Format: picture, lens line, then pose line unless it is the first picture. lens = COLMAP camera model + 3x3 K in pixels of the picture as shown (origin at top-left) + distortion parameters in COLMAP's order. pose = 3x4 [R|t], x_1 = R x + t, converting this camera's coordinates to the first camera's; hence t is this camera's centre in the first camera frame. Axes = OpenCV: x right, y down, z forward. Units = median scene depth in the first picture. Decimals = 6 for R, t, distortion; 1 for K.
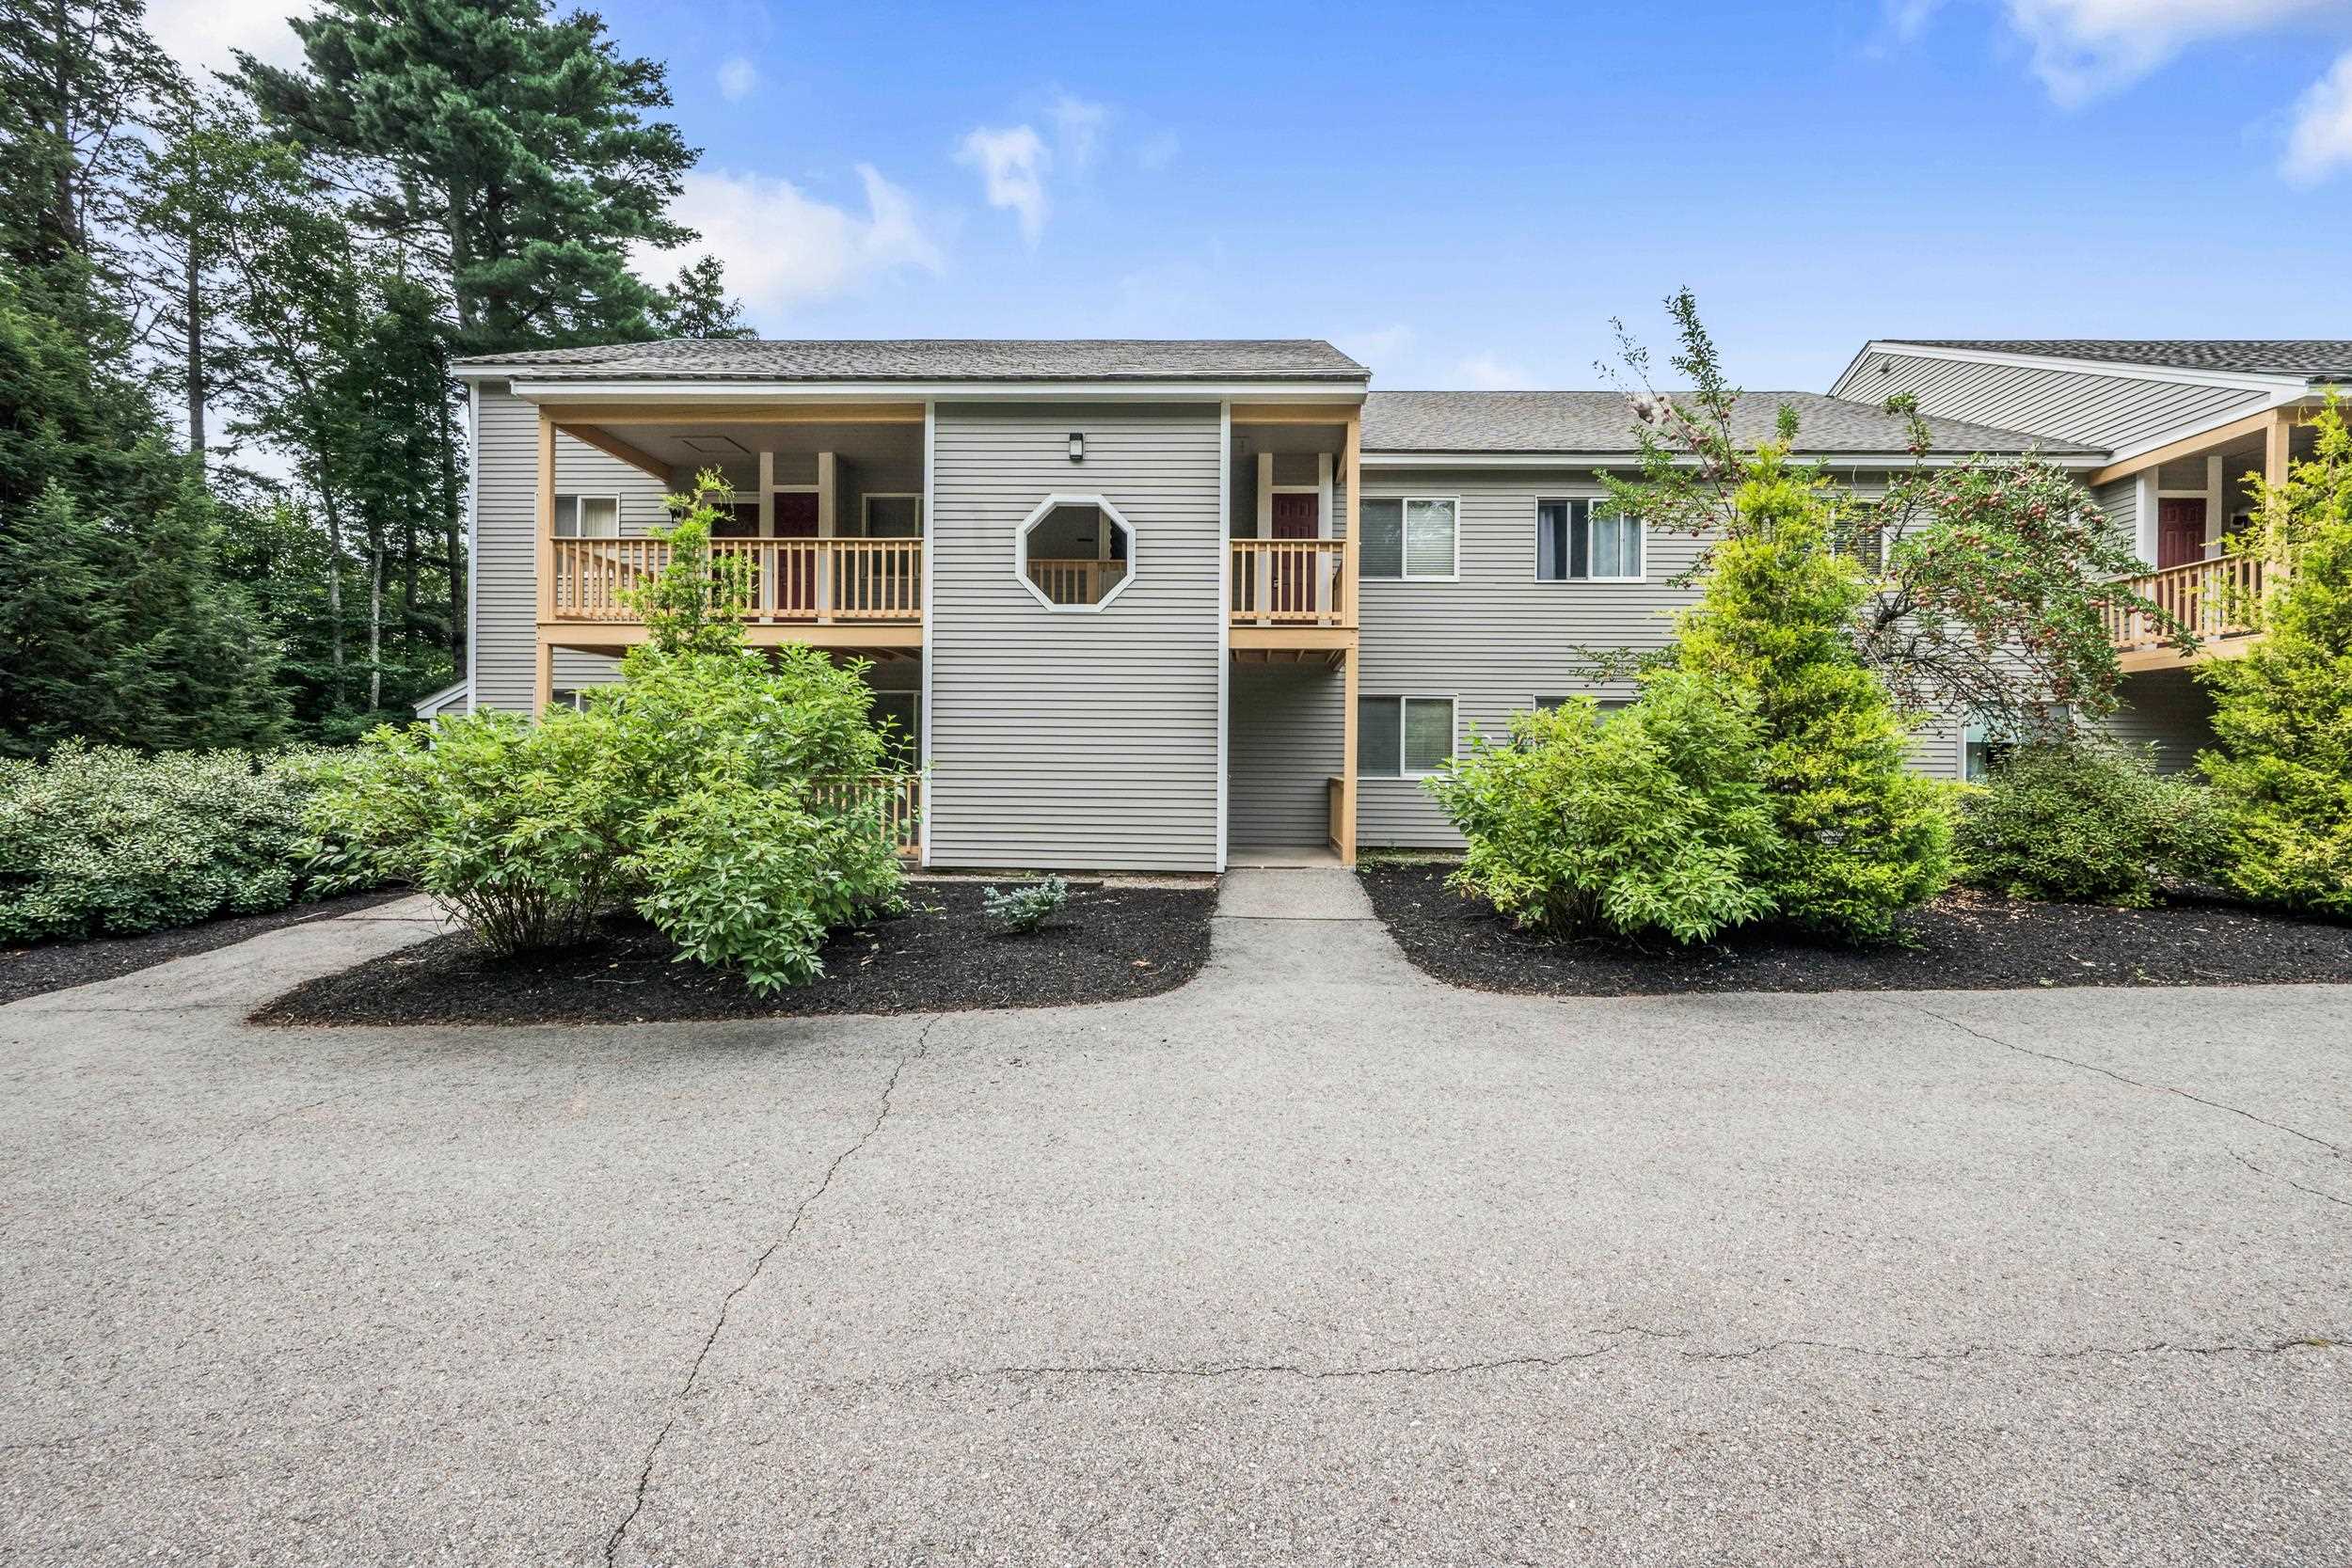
lens RADIAL K [[946.6, 0, 1180.0], [0, 946.6, 778.1], [0, 0, 1]] dist [-0.003283, -0.000372]
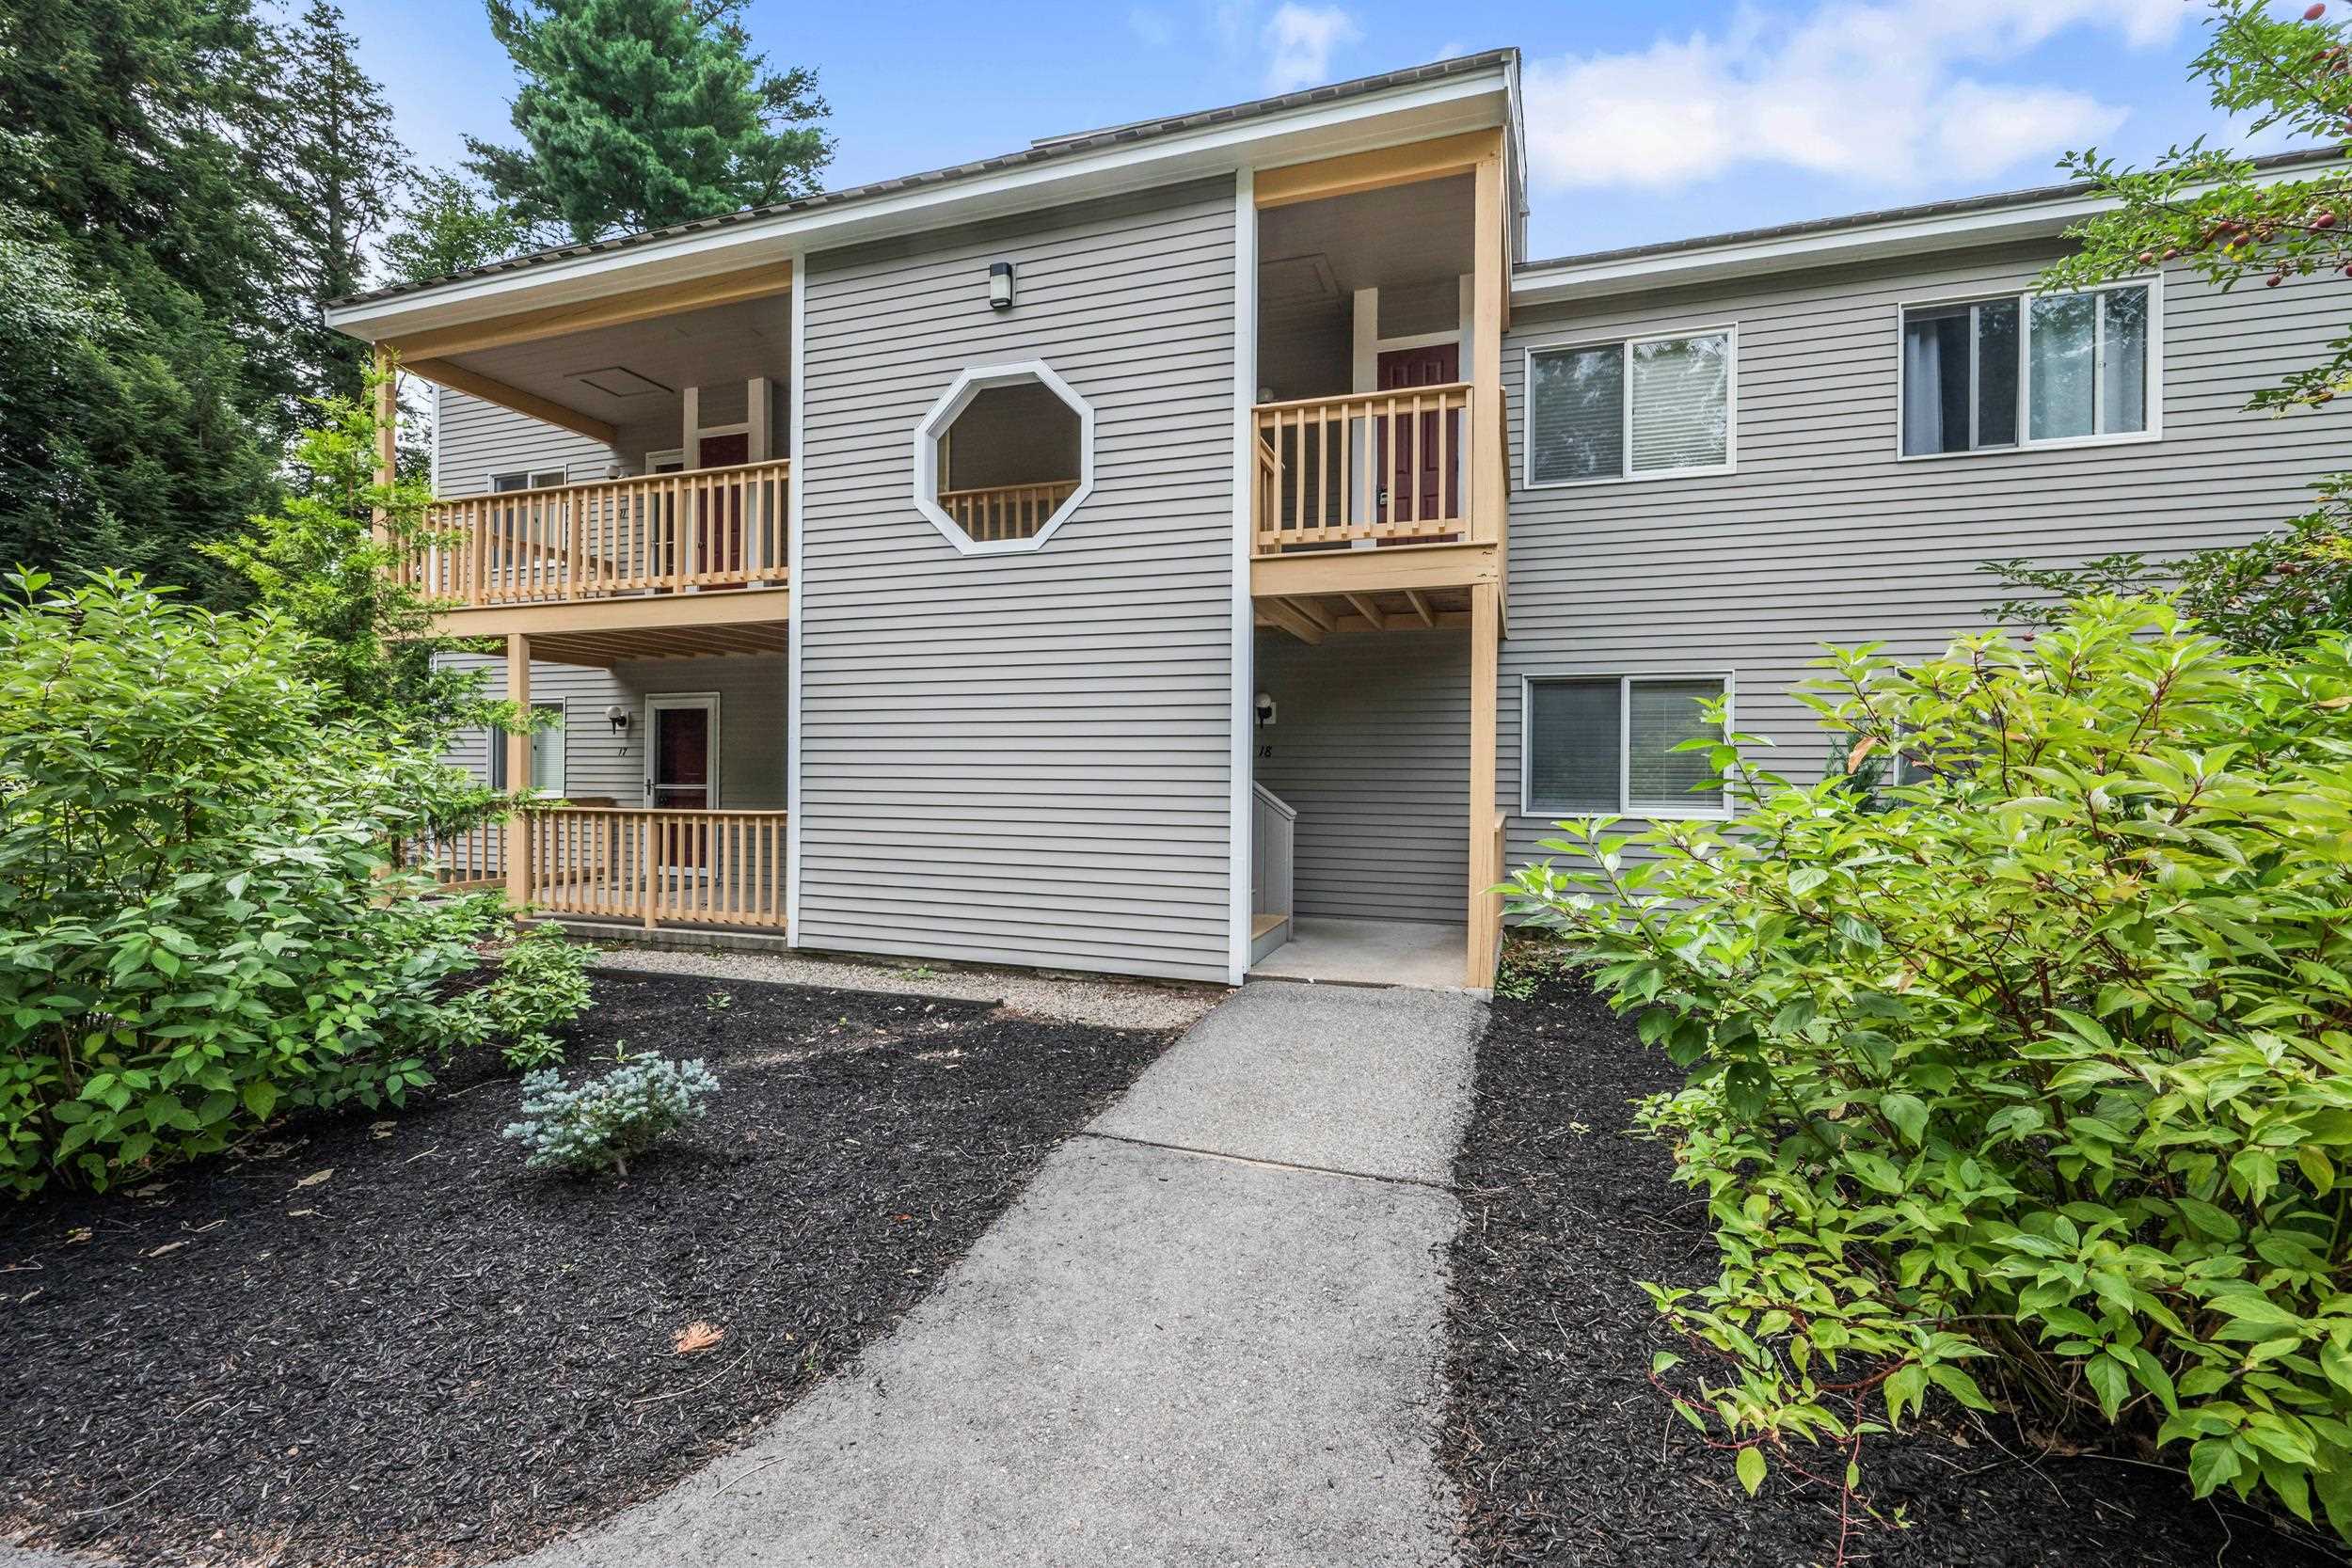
lens RADIAL K [[864.8, 0, 1168.6], [0, 864.8, 774.9], [0, 0, 1]] dist [0.000576, -0.000057]
pose [[0.944113, 0.001244, -0.329620, 0.176878], [-0.004216, 0.999957, -0.008303, -0.023538], [0.329595, 0.009229, 0.944077, 0.485448]]
